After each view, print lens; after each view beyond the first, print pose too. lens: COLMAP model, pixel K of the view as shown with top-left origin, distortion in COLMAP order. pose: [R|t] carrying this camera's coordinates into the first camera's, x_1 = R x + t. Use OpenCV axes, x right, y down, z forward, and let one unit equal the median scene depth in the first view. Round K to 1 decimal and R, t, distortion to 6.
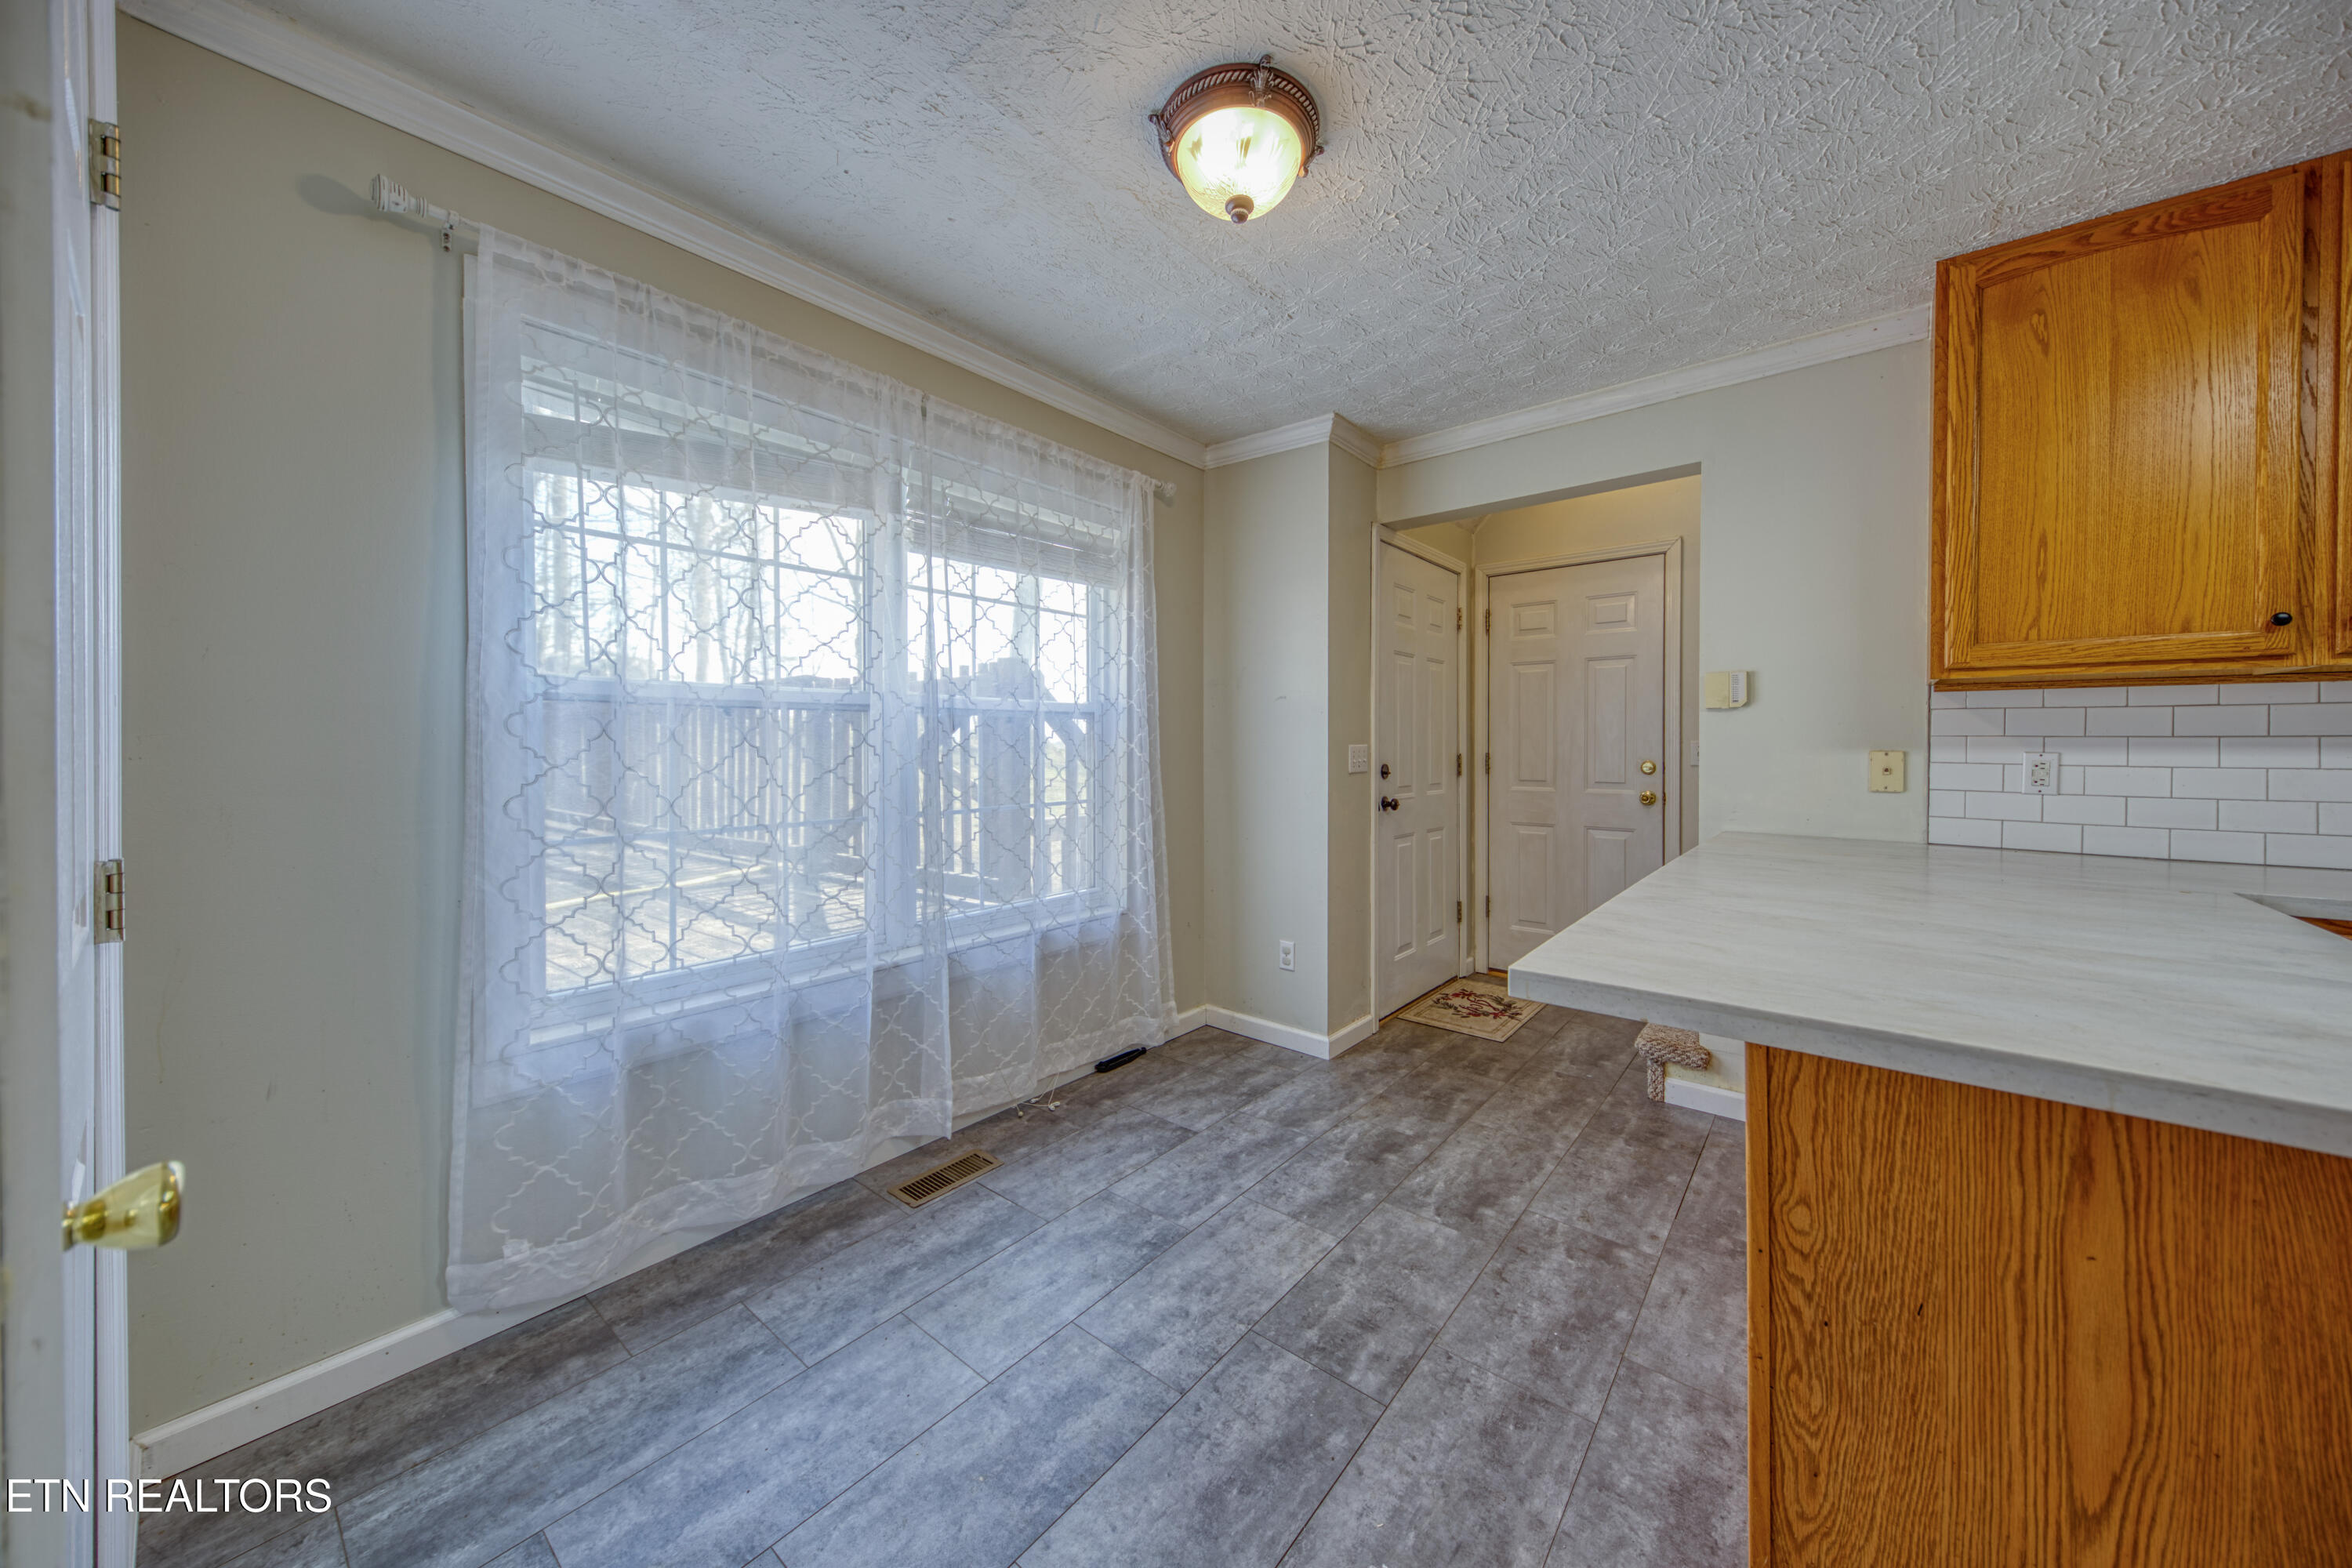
lens RADIAL K [[834.2, 0, 1218.8], [0, 834.2, 747.8], [0, 0, 1]] dist [0.029015, -0.009616]
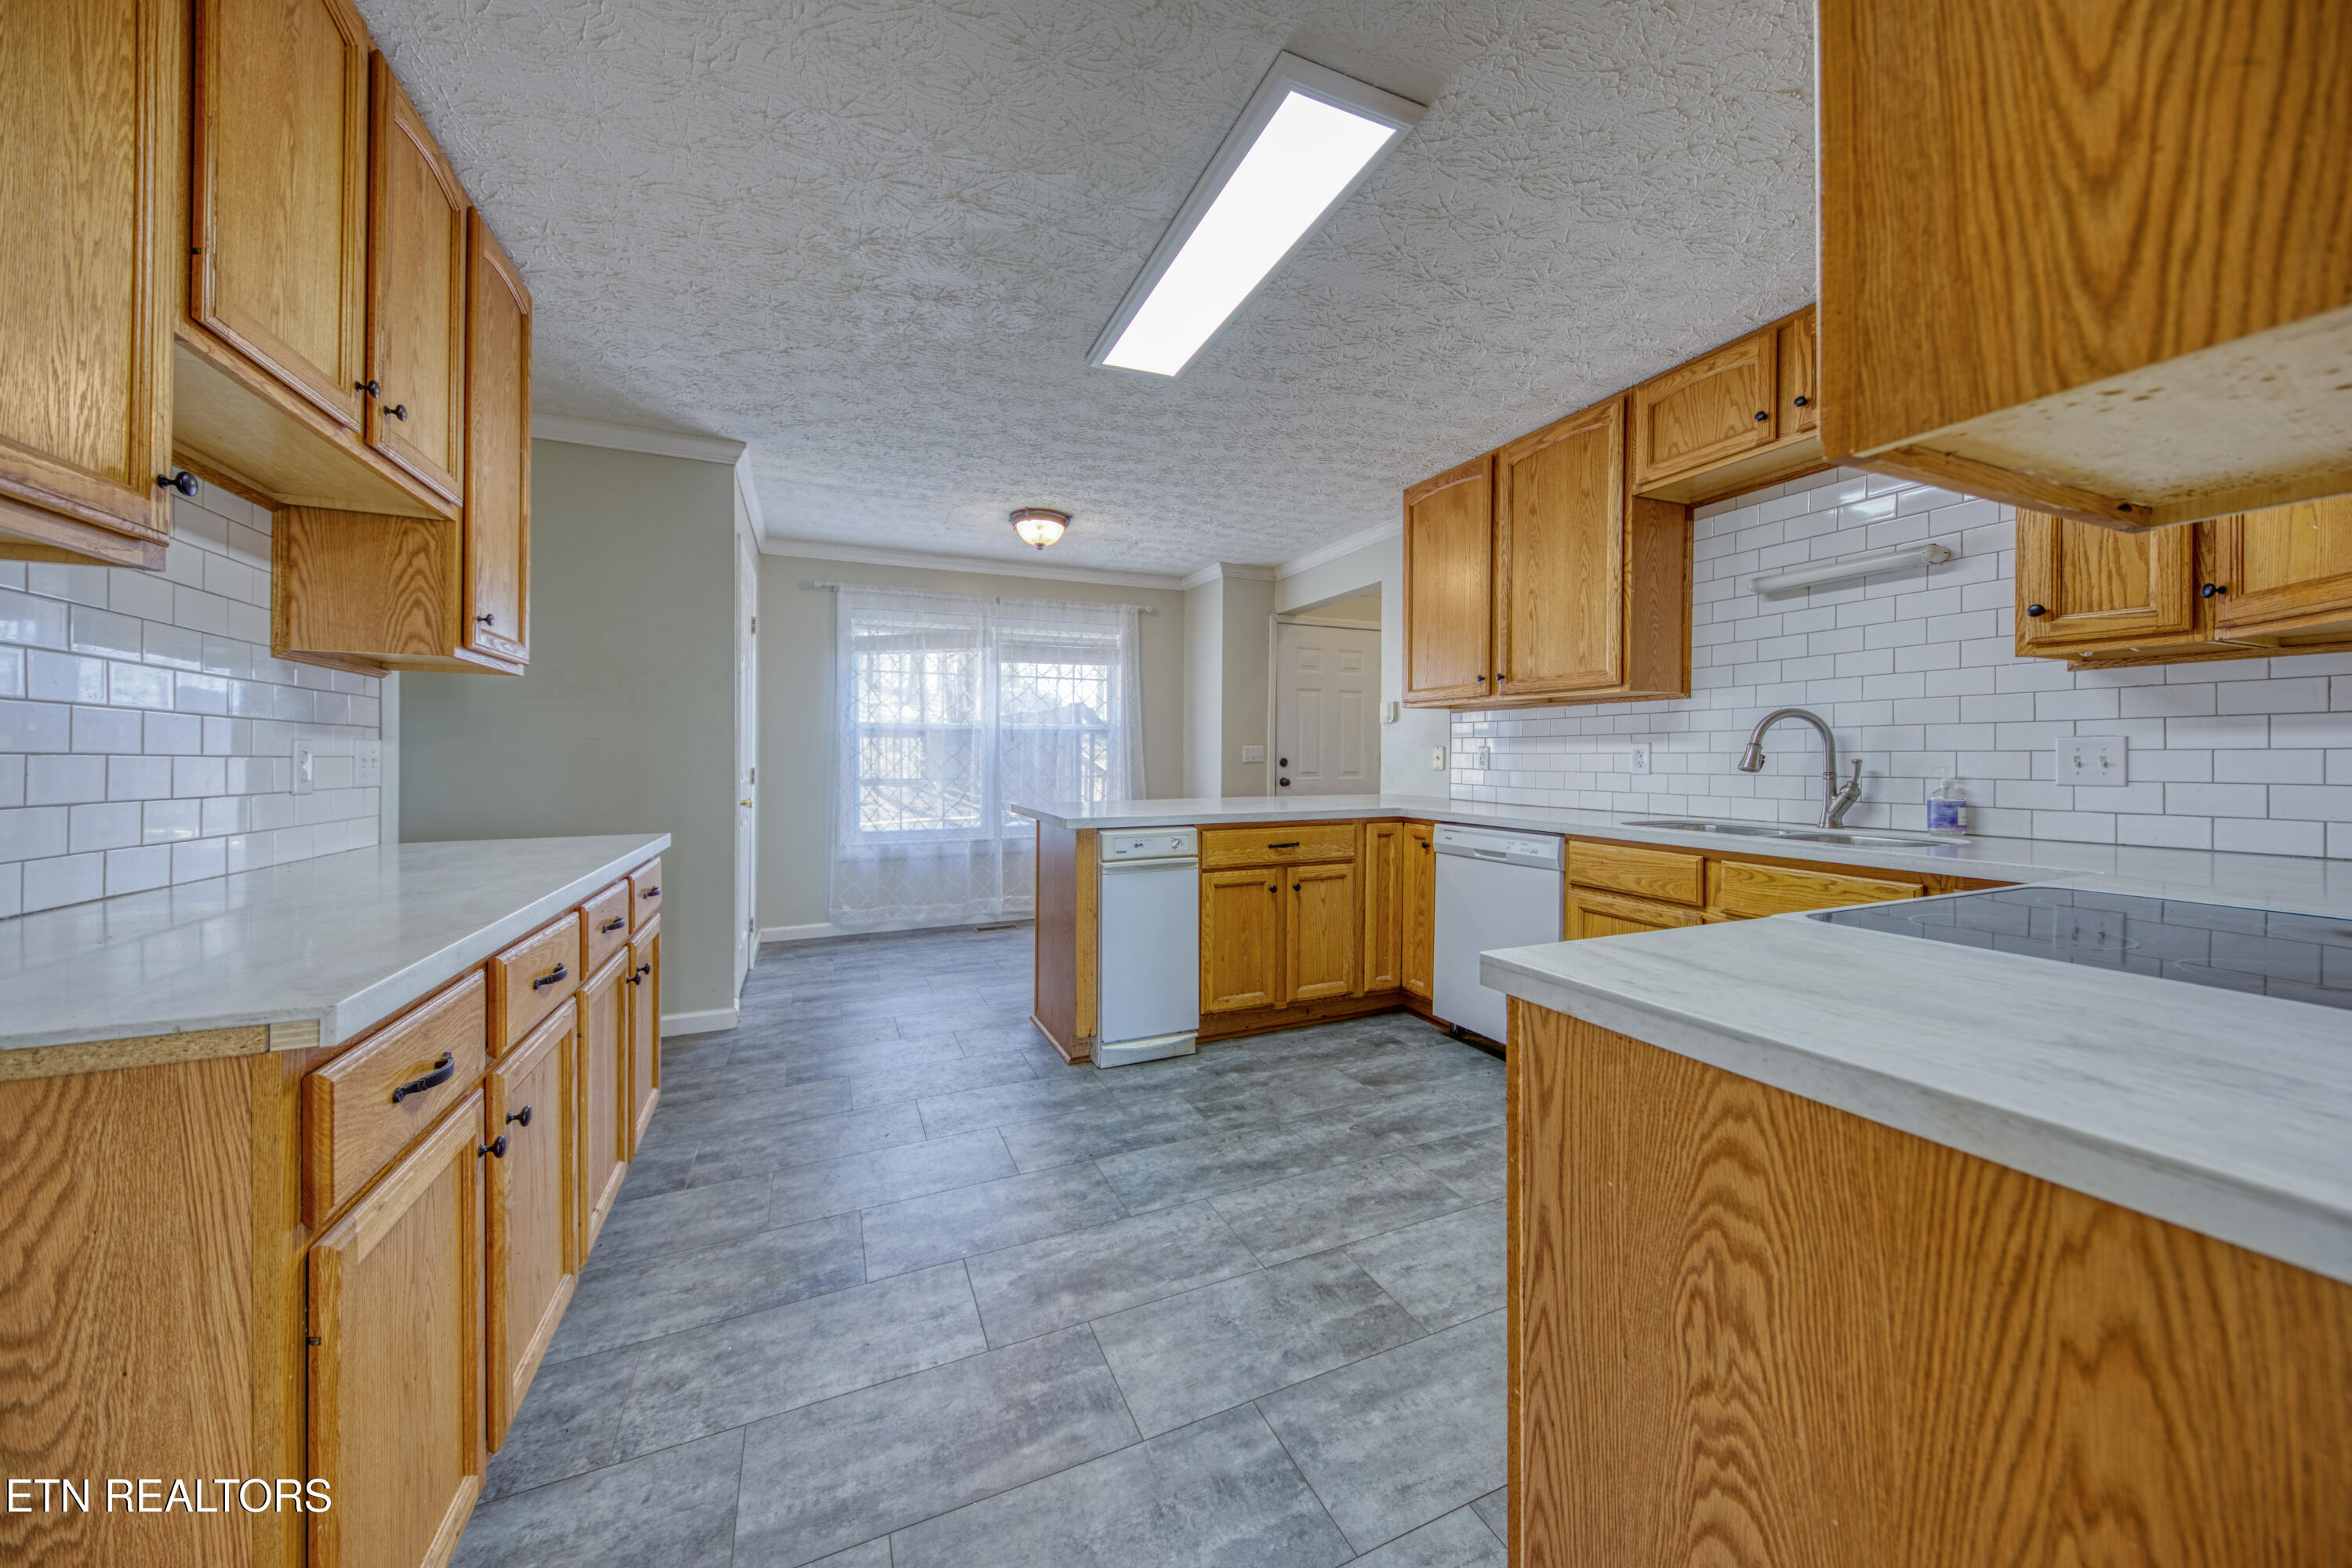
lens RADIAL K [[827.8, 0, 1205.4], [0, 827.8, 747.1], [0, 0, 1]] dist [0.015917, -0.006937]
pose [[0.897038, -0.006404, -0.441907, 1.179011], [-0.000157, 0.999890, -0.014809, 0.030745], [0.441953, 0.013353, 0.896939, -0.801342]]
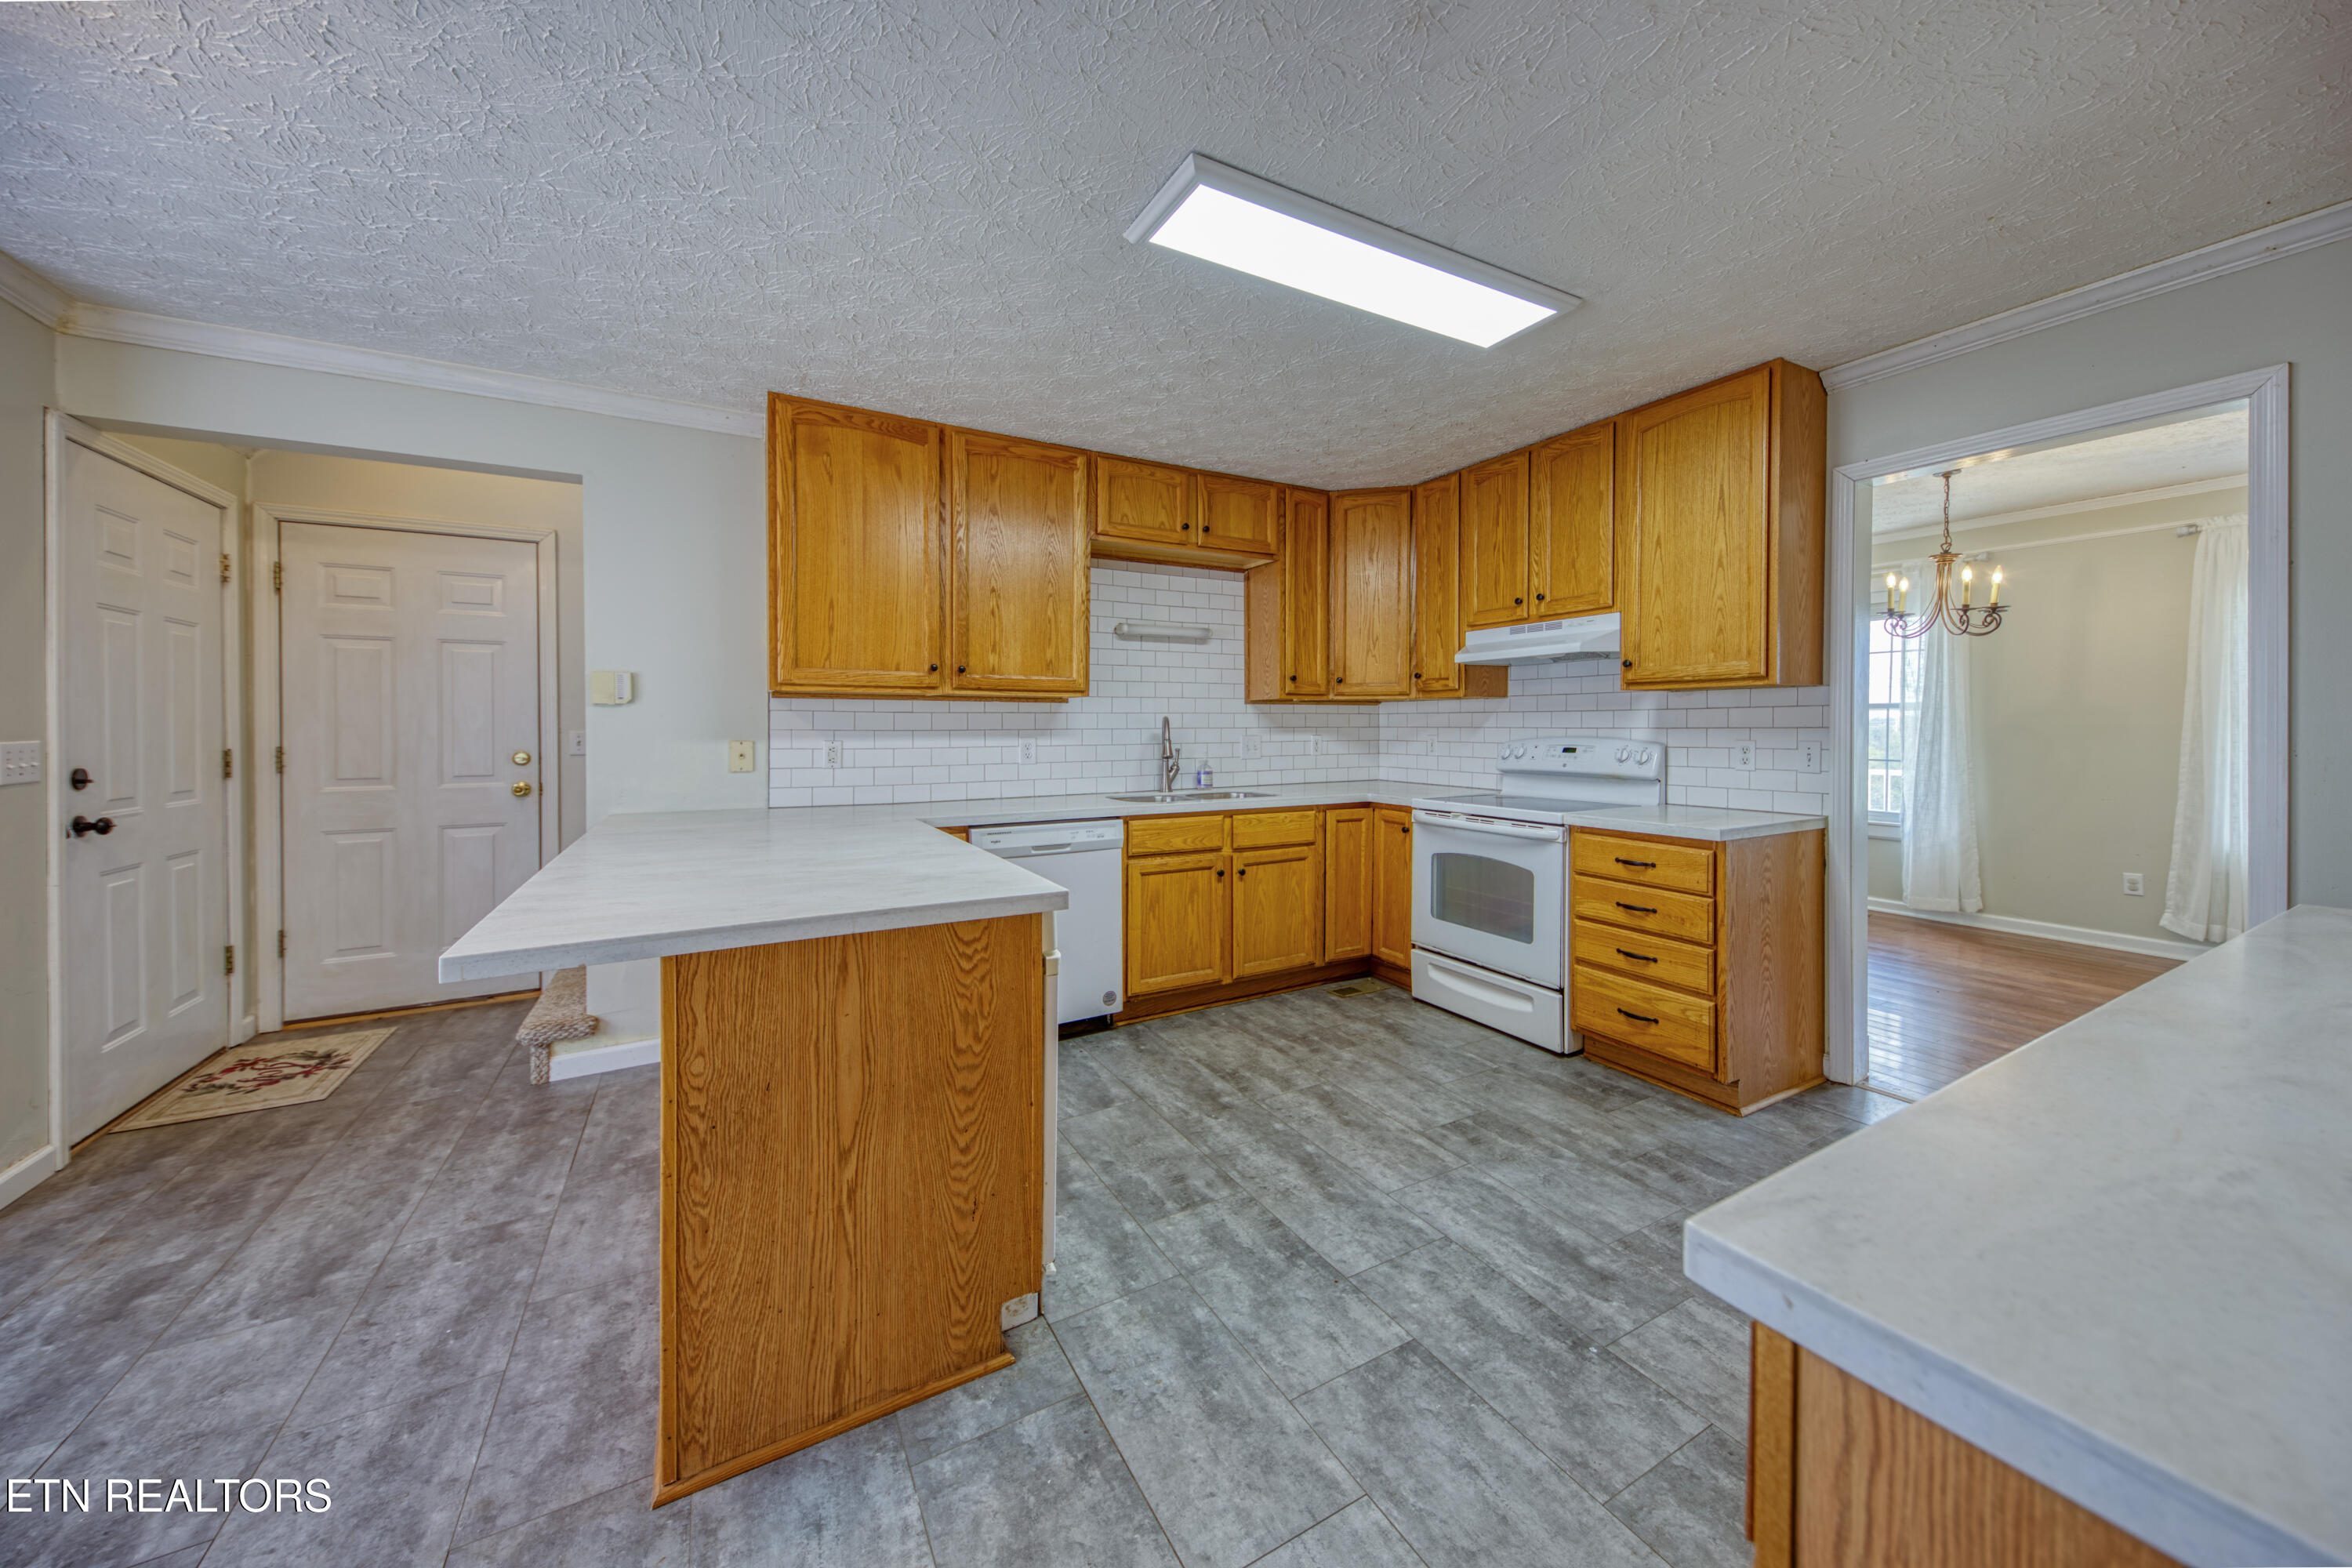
lens RADIAL K [[797.3, 0, 1198.4], [0, 797.3, 733.2], [0, 0, 1]] dist [0.021285, -0.006102]
pose [[0.369599, -0.007830, 0.929158, -0.114878], [0.005348, 0.999966, 0.006299, -0.013110], [-0.929176, 0.002641, 0.369629, -0.130691]]
